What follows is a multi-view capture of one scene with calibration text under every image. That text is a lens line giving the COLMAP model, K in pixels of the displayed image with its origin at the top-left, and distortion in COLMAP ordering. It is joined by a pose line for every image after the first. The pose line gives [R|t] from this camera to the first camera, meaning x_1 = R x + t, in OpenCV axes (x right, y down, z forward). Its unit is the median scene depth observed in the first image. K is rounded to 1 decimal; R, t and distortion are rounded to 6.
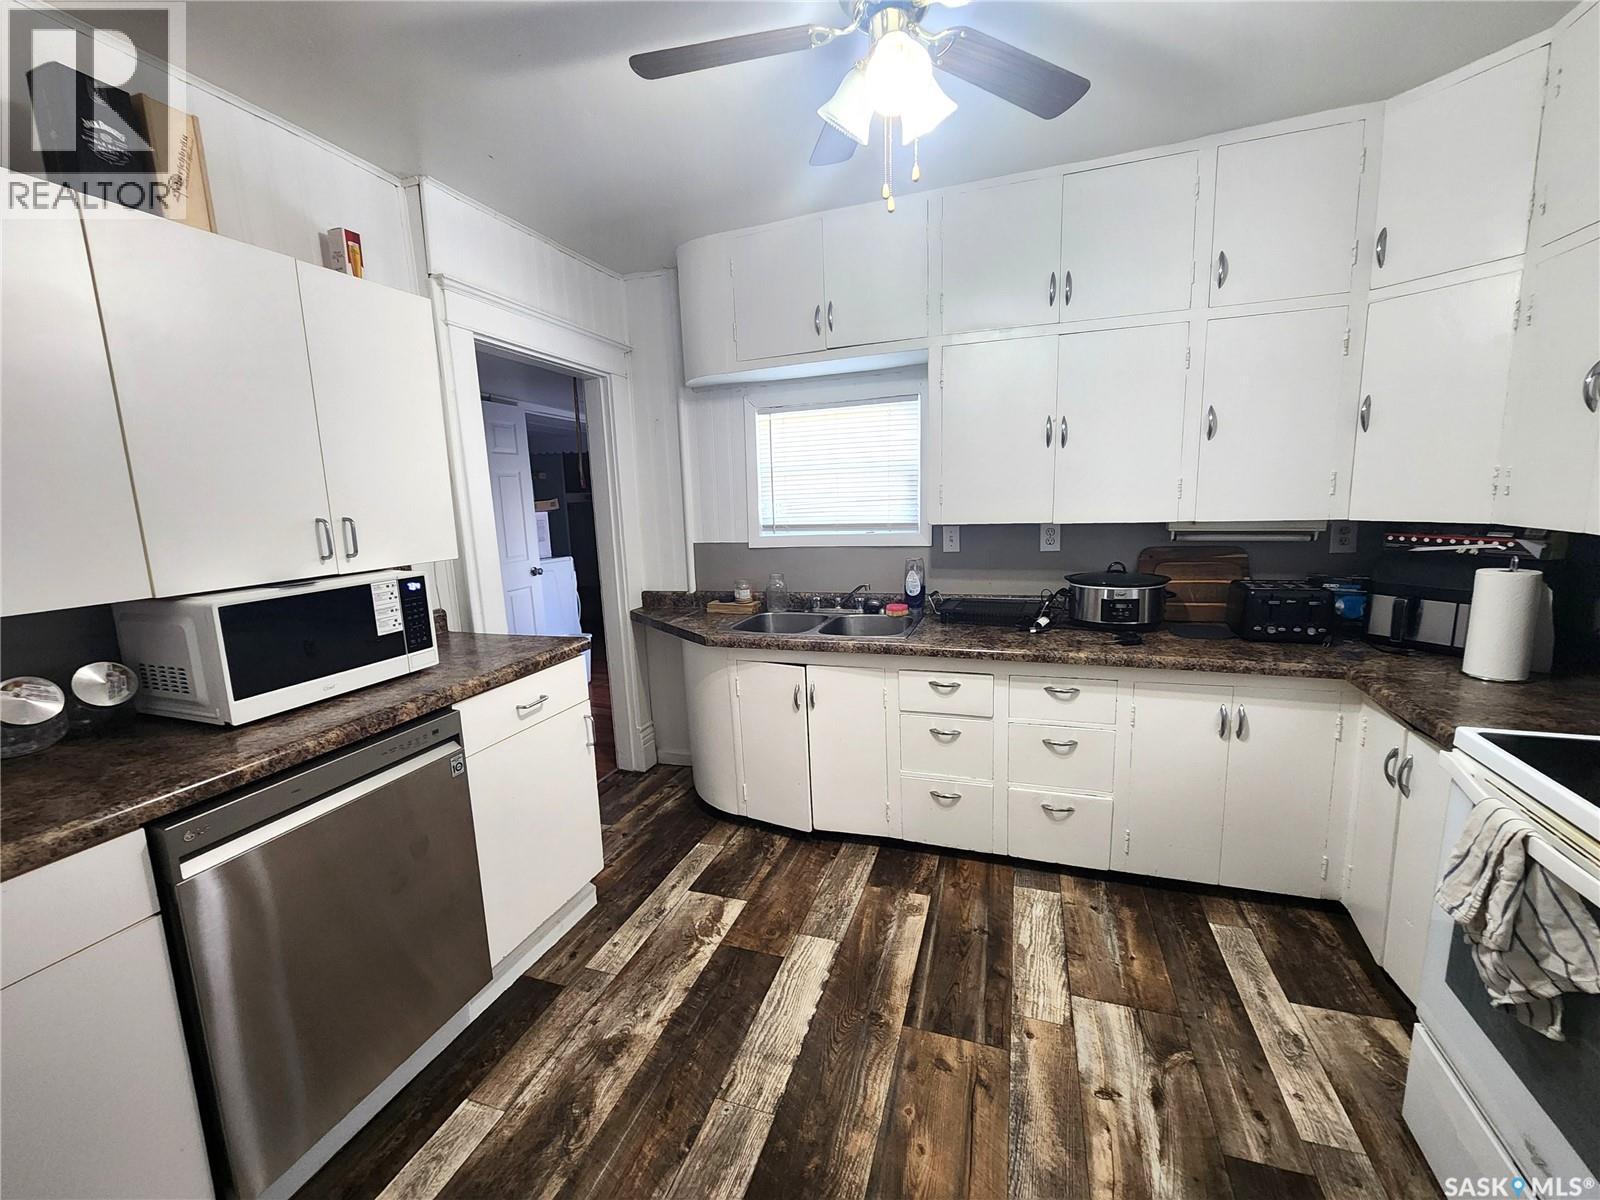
lens RADIAL K [[654.4, 0, 794.4], [0, 654.4, 599.6], [0, 0, 1]] dist [0.001935, -0.000865]
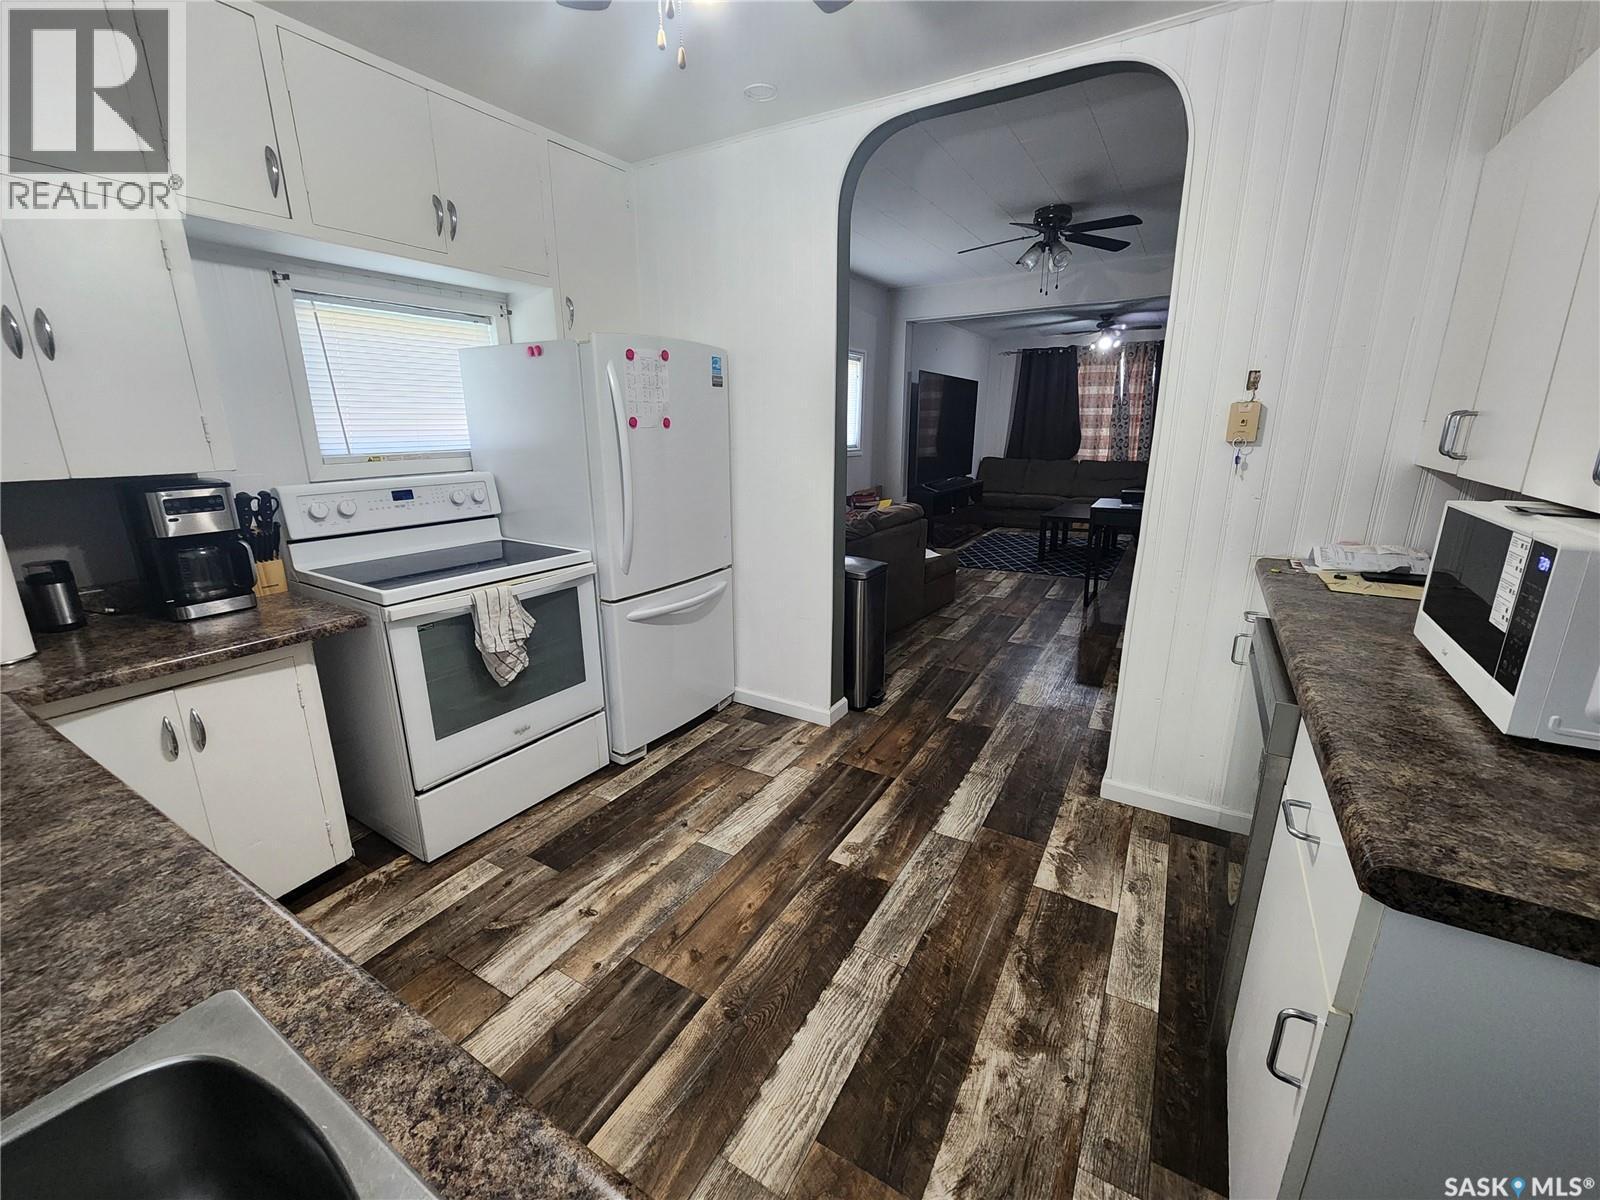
lens RADIAL K [[654.4, 0, 795.6], [0, 654.4, 601.4], [0, 0, 1]] dist [0.001935, -0.000865]
pose [[-0.978092, -0.015536, 0.207591, -0.127959], [0.073084, 0.908109, 0.412307, -0.216424], [-0.194921, 0.418446, -0.887079, 1.418493]]
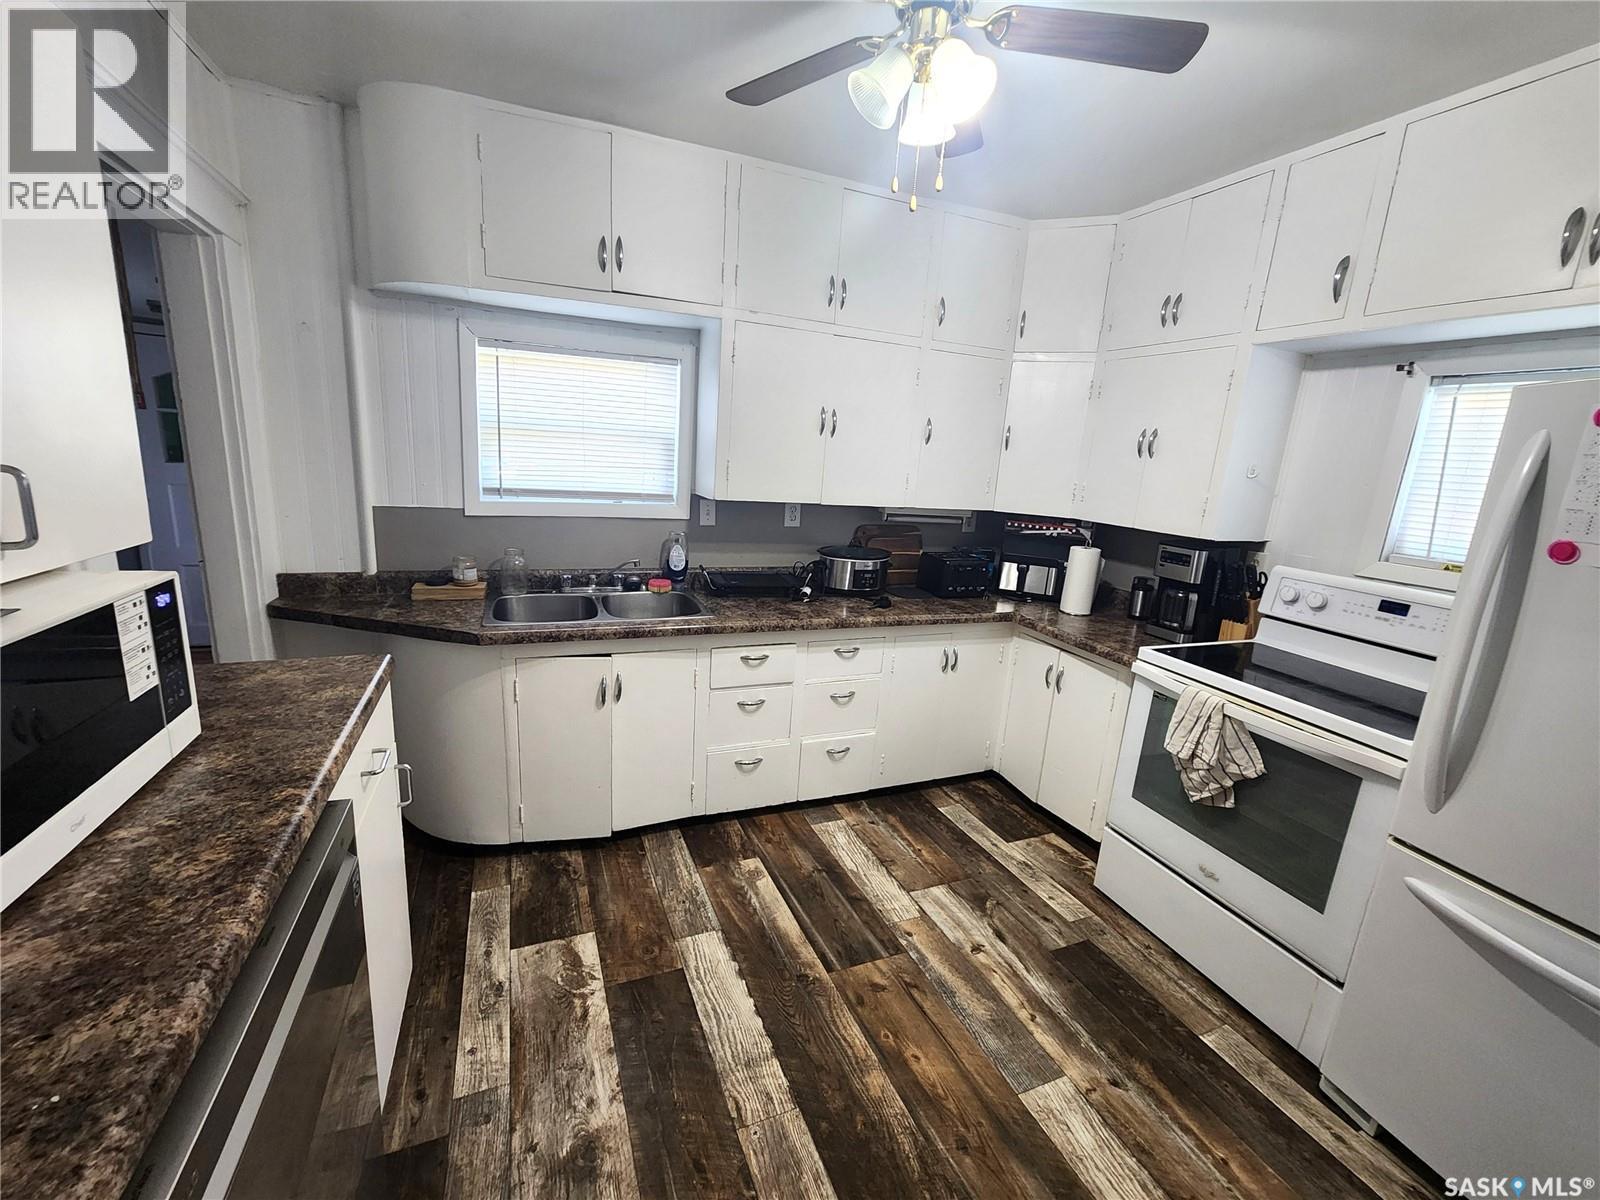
lens RADIAL K [[654.4, 0, 793.0], [0, 654.4, 604.5], [0, 0, 1]] dist [0.001935, -0.000865]
pose [[0.744492, -0.068850, 0.664071, -0.506141], [0.020026, 0.996524, 0.080867, -0.045945], [-0.667331, -0.046906, 0.743283, 0.233739]]
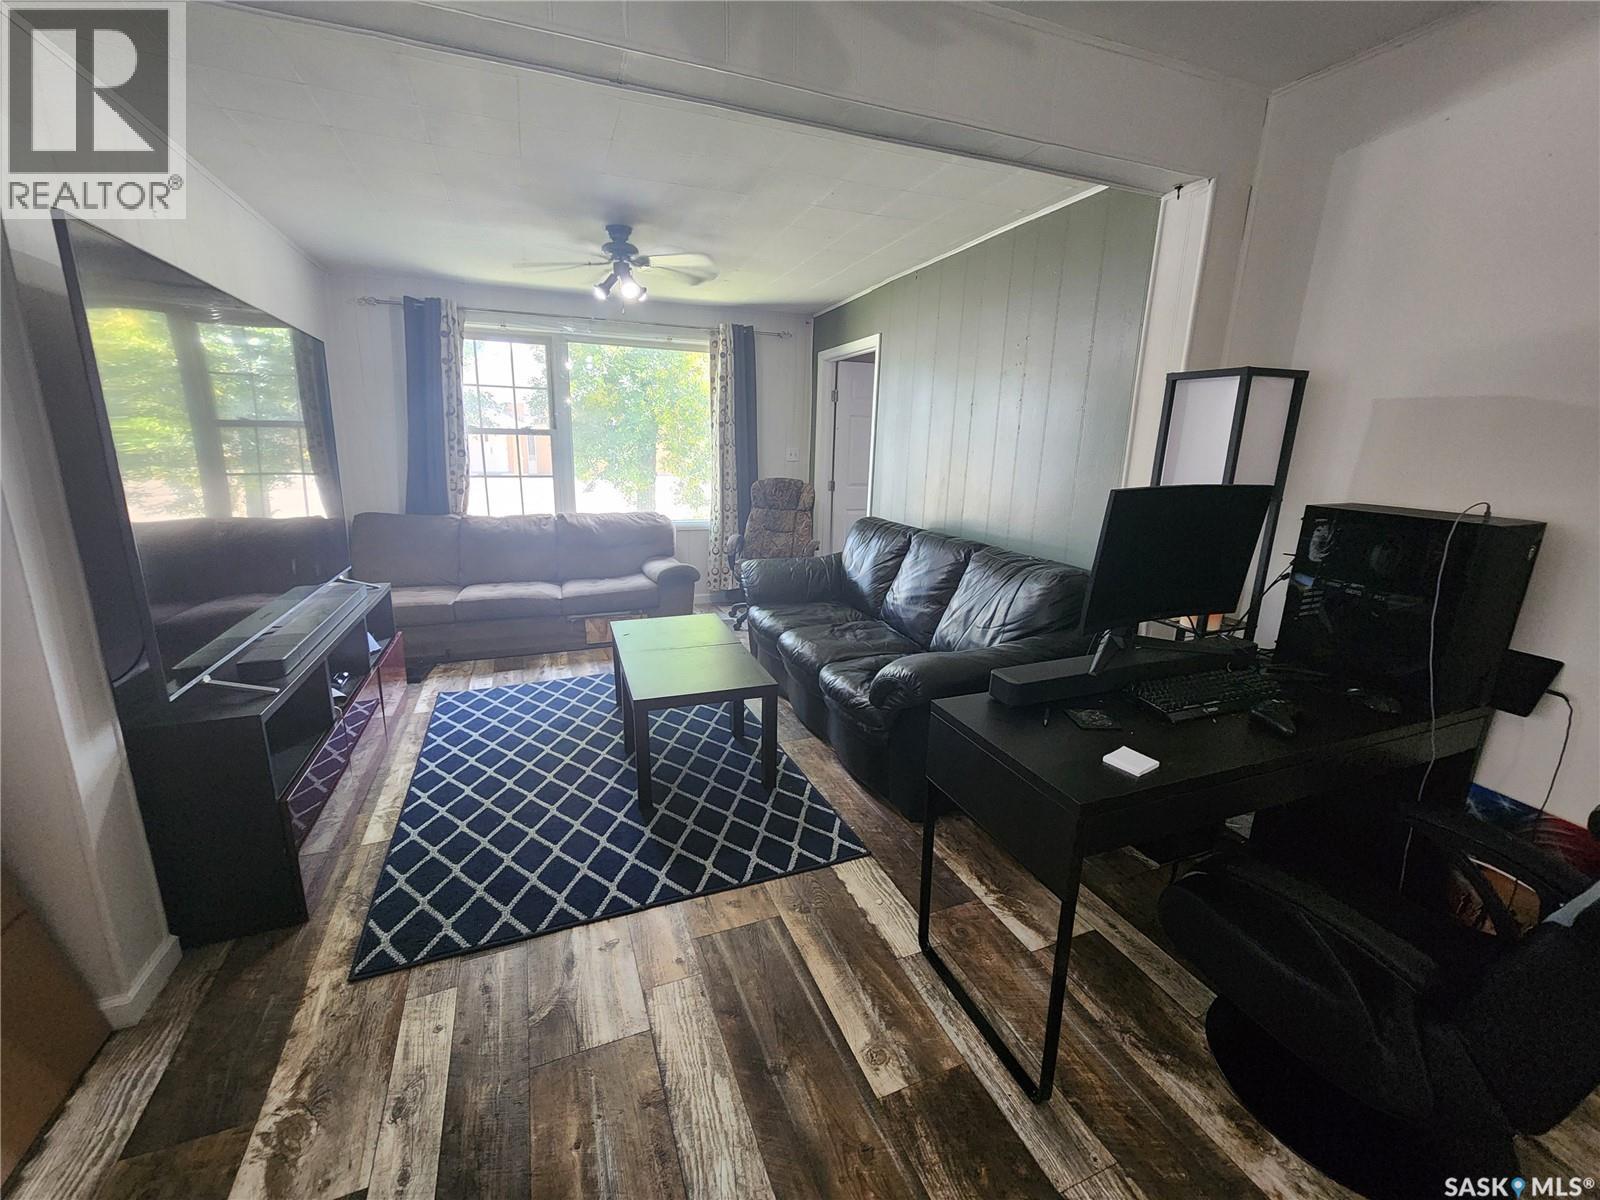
lens RADIAL K [[654.4, 0, 796.6], [0, 654.4, 595.2], [0, 0, 1]] dist [0.001935, -0.000865]
pose [[-0.753102, 0.178389, -0.633257, 0.687056], [-0.100904, 0.919831, 0.379118, -0.257140], [0.650120, 0.349412, -0.674726, 1.435925]]
